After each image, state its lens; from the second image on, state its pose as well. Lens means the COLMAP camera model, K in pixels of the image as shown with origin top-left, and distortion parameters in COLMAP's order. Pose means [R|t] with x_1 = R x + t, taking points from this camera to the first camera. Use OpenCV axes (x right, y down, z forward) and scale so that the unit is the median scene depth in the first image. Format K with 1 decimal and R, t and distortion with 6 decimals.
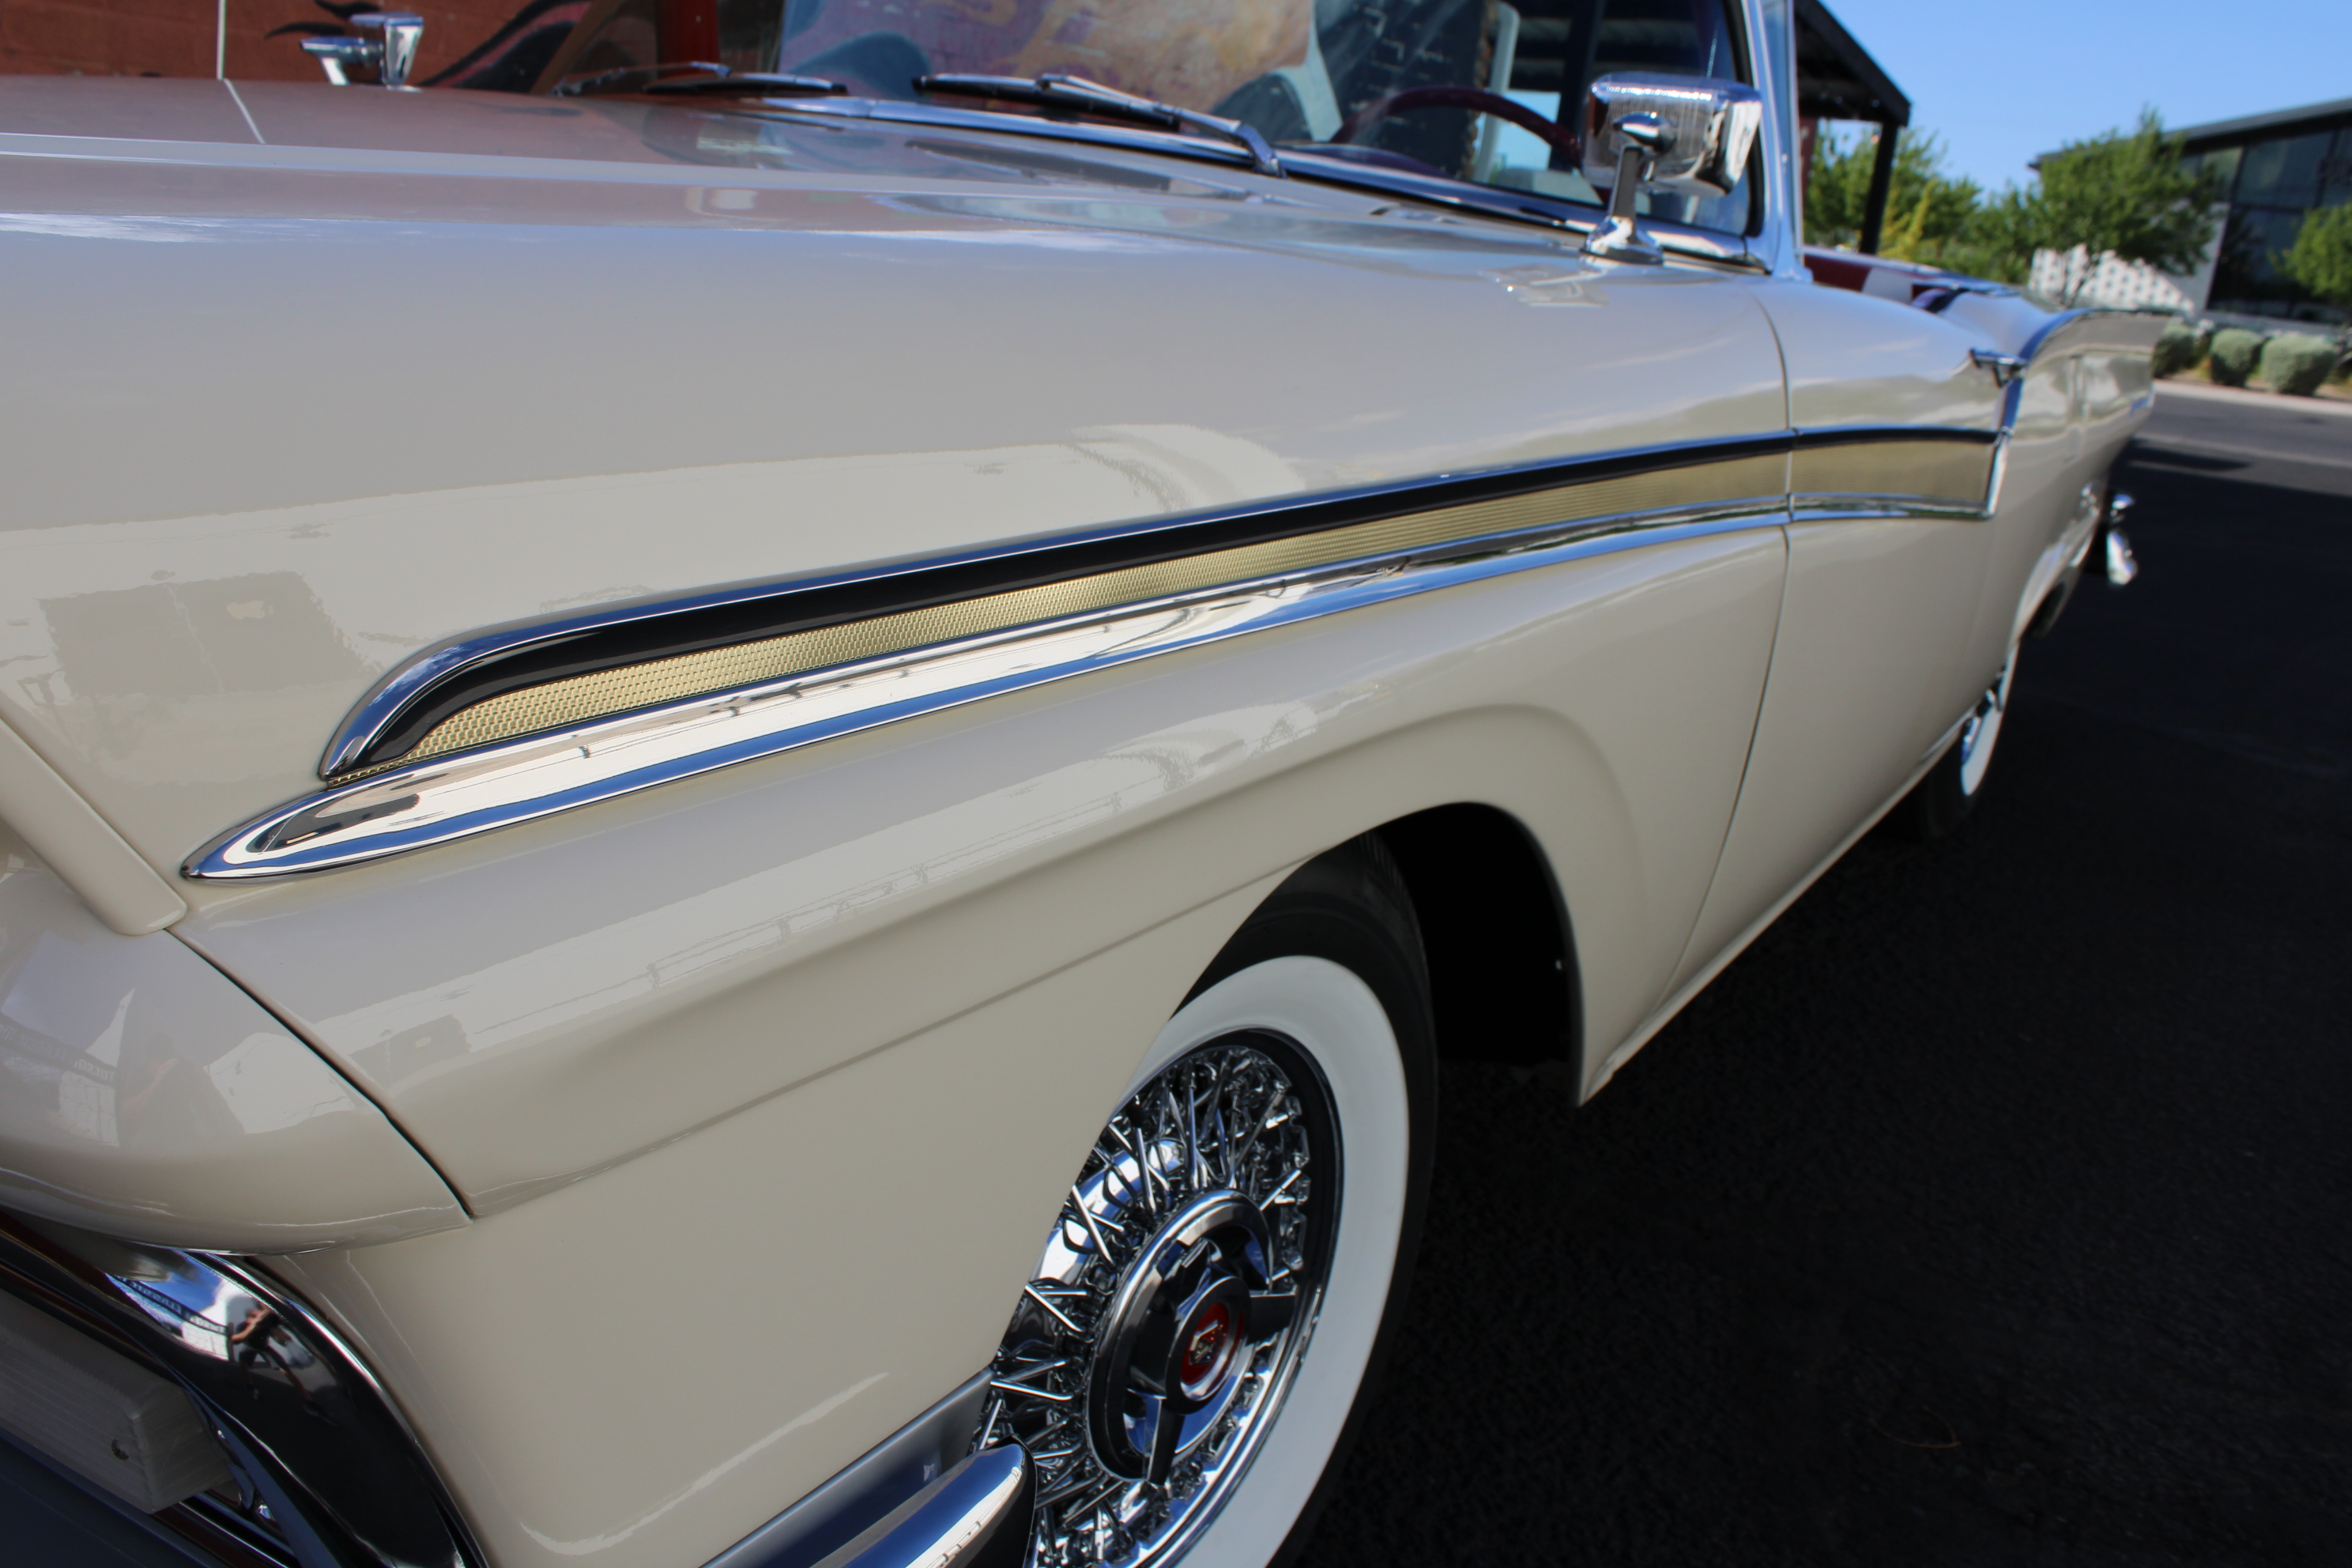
lens RADIAL K [[1966.9, 0, 1169.4], [0, 1966.9, 770.5], [0, 0, 1]] dist [-0.167932, 0.159441]
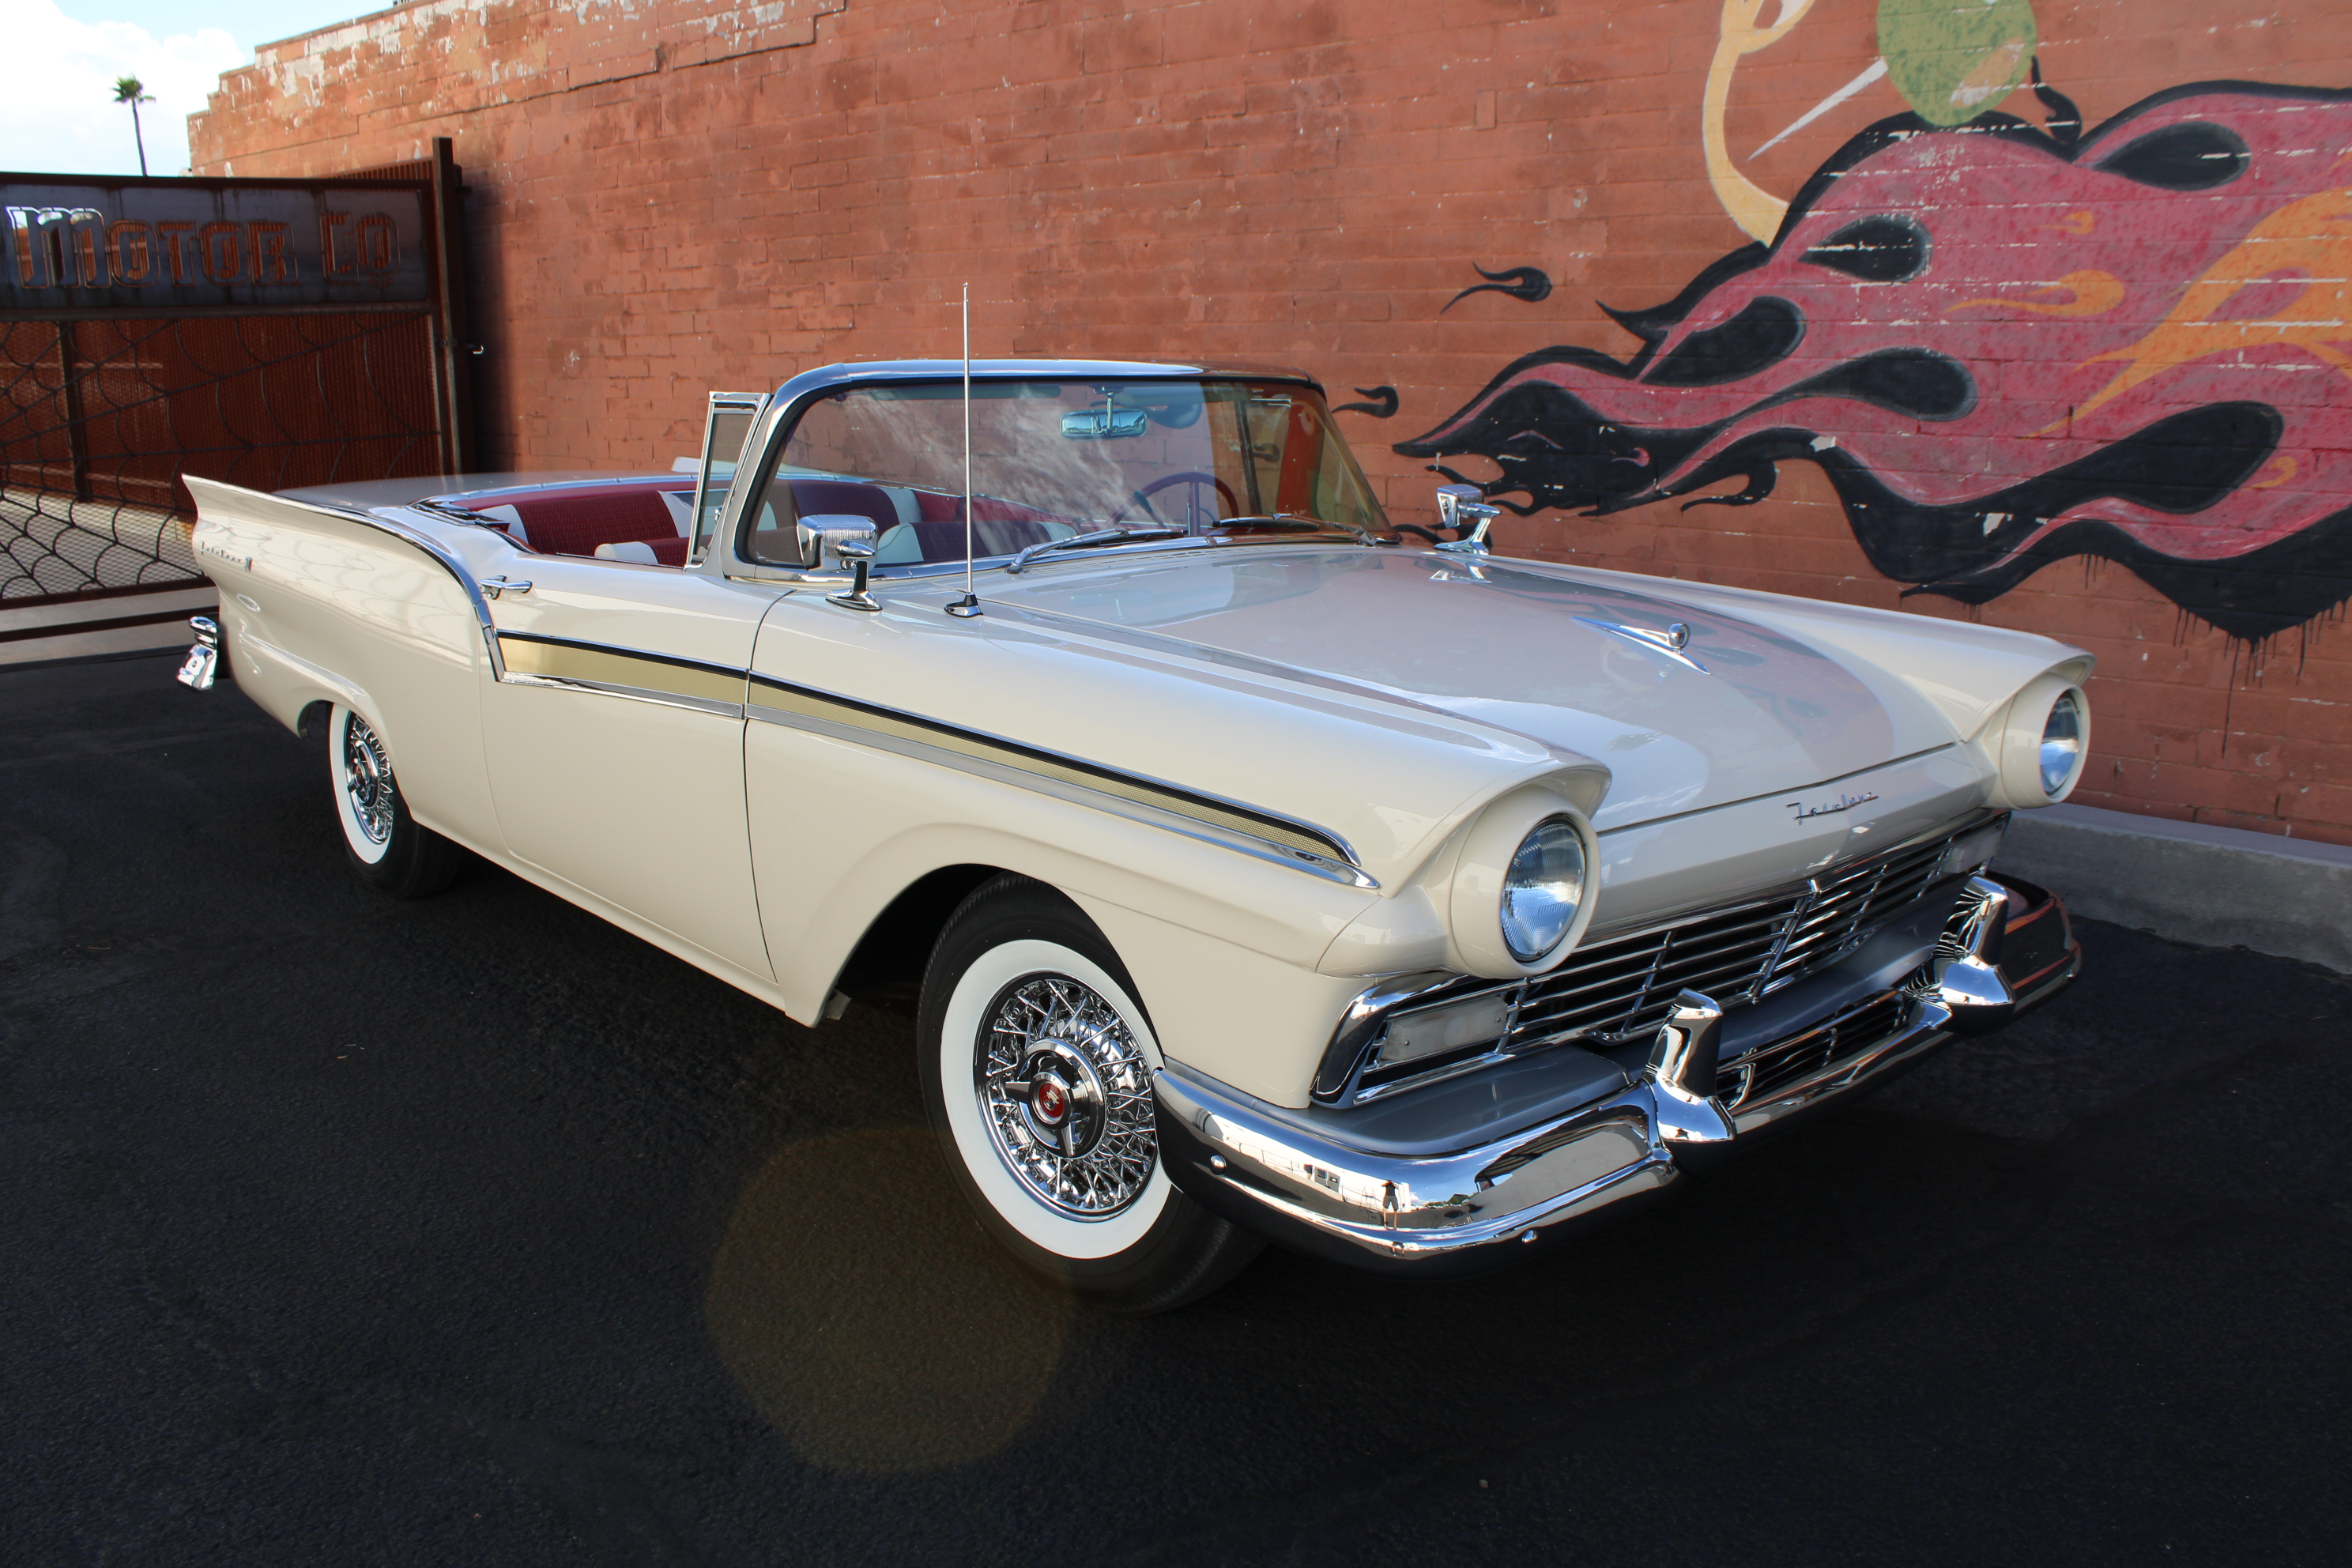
lens RADIAL K [[1970.6, 0, 1164.2], [0, 1970.6, 784.7], [0, 0, 1]] dist [-0.165787, 0.153299]
pose [[-0.171970, 0.112191, -0.978693, 1.061705], [-0.284363, 0.945548, 0.158358, -0.283367], [0.943167, 0.305536, -0.130703, 1.051502]]
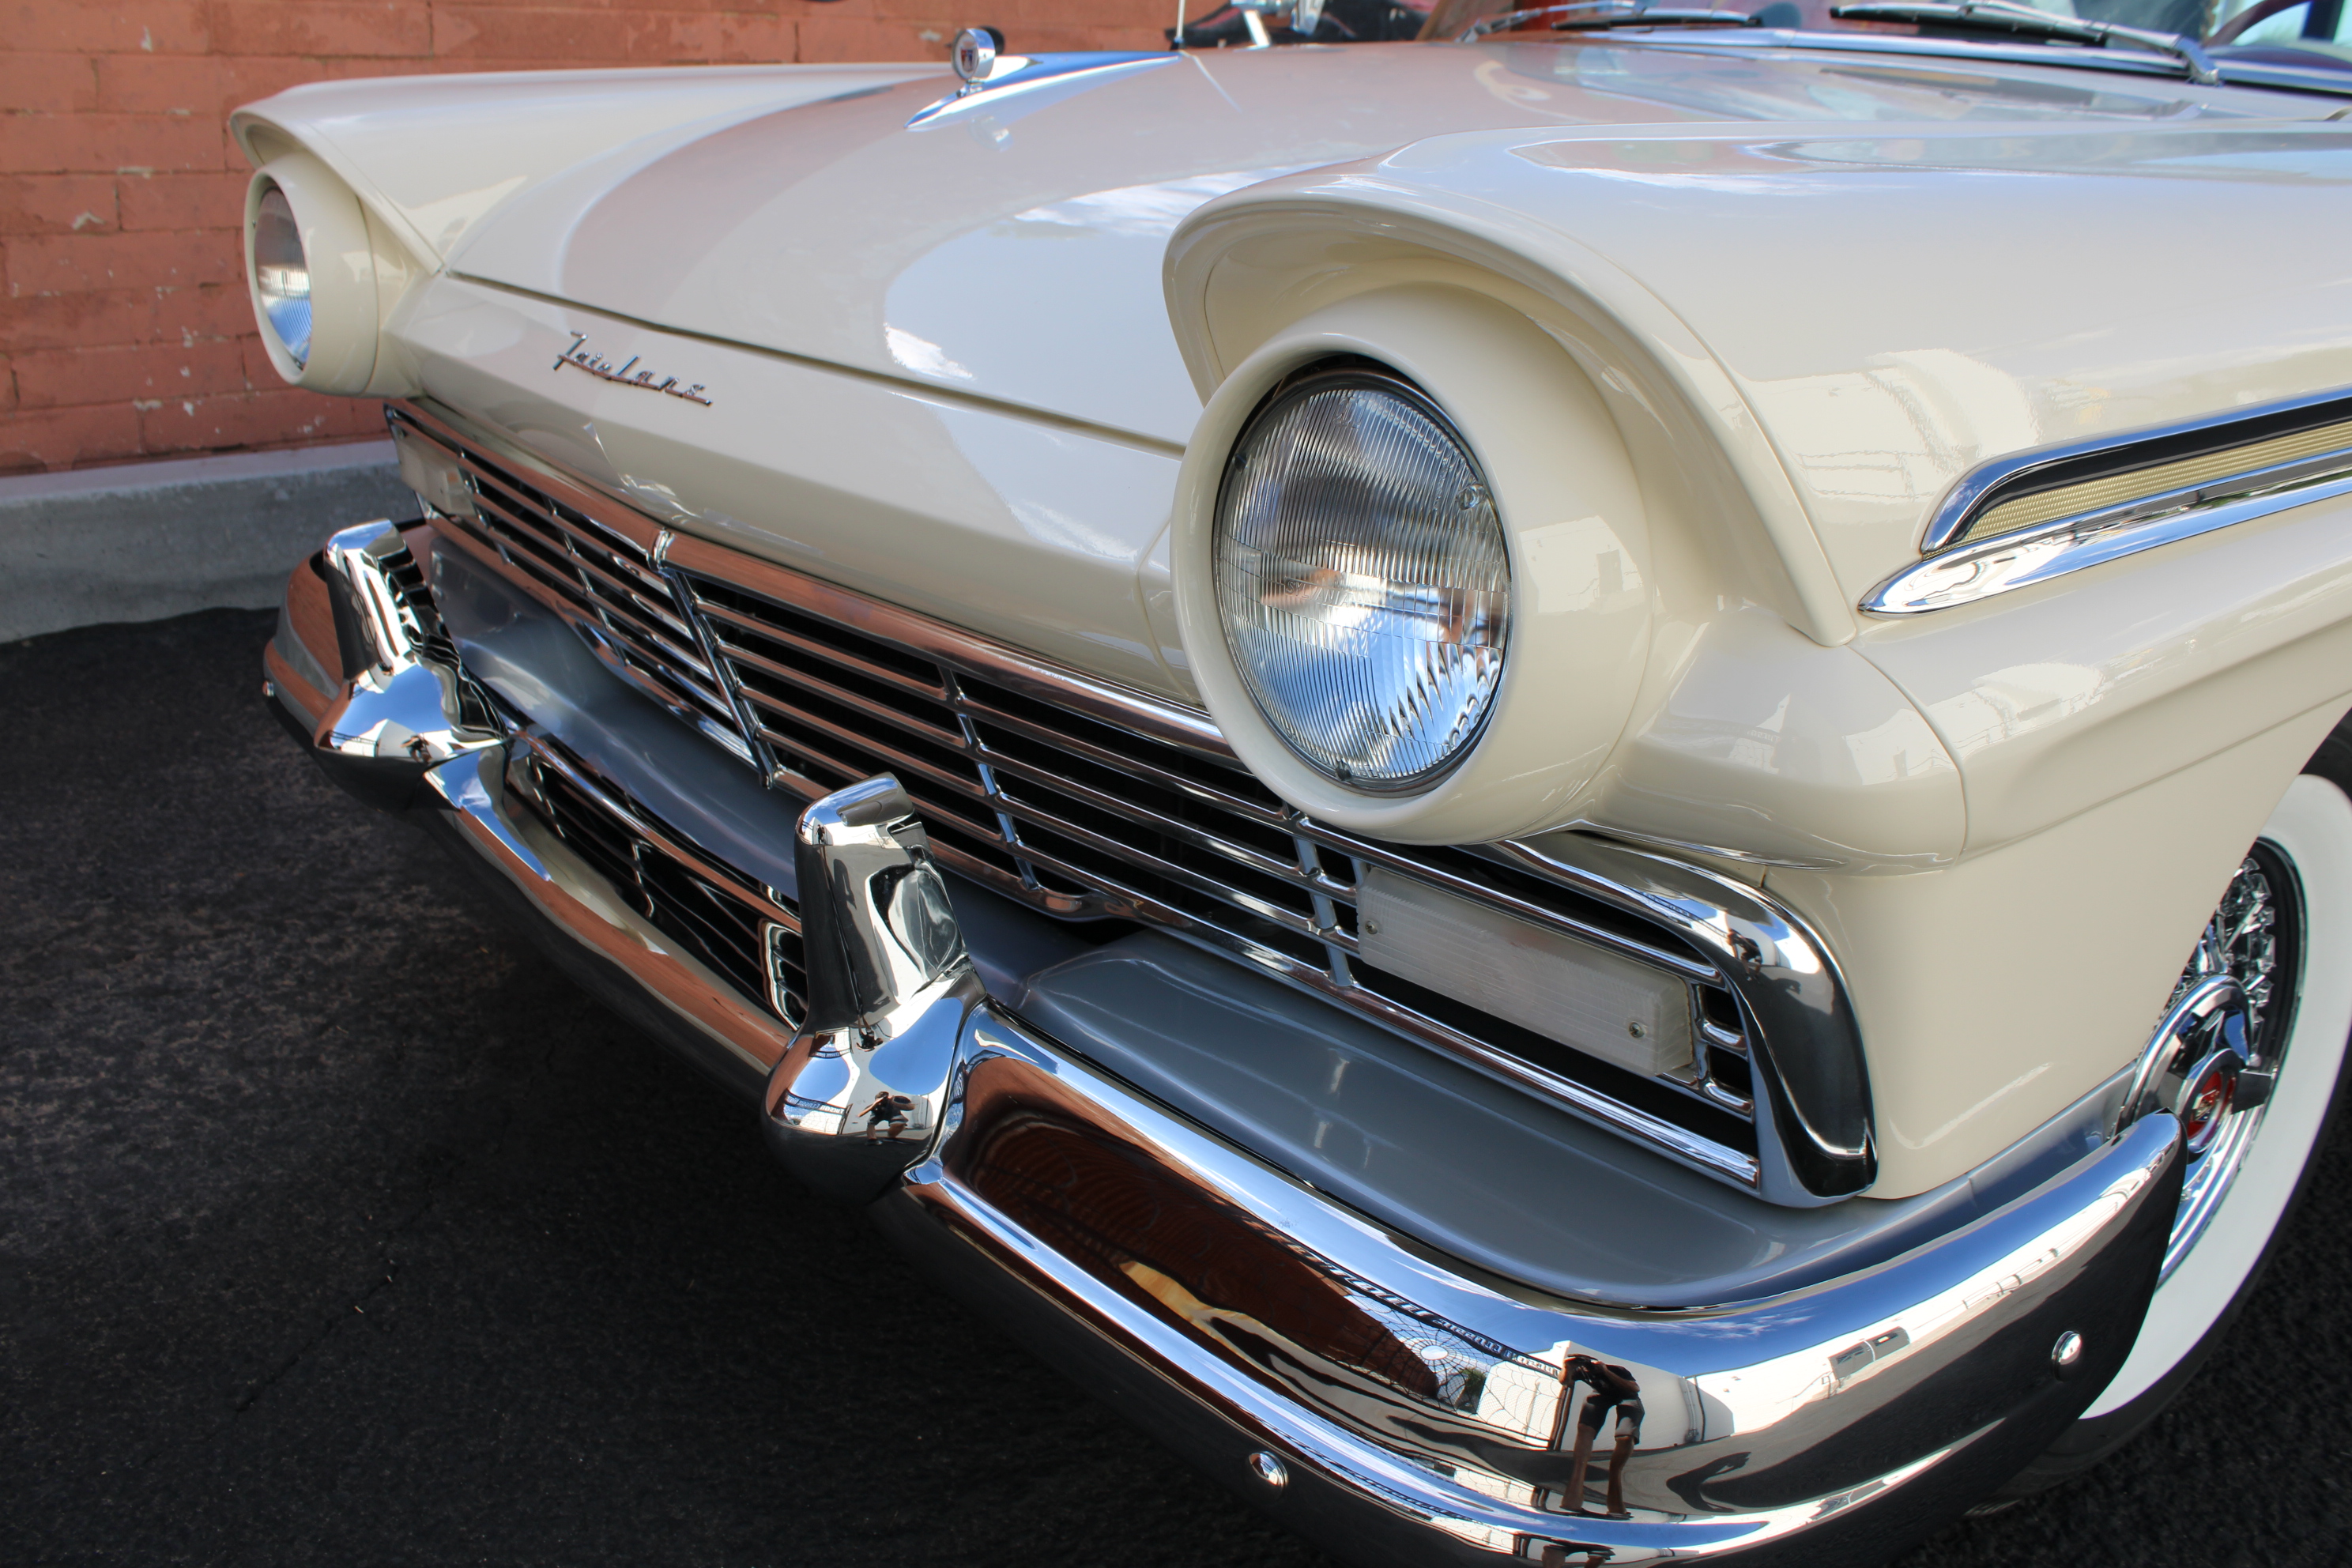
lens RADIAL K [[1975.8, 0, 1155.8], [0, 1975.8, 796.3], [0, 0, 1]] dist [-0.174481, 0.157321]
pose [[0.950013, 0.037696, -0.309927, -0.060725], [-0.019911, 0.997979, 0.060349, 0.013094], [0.311576, -0.051161, 0.948843, -0.071902]]
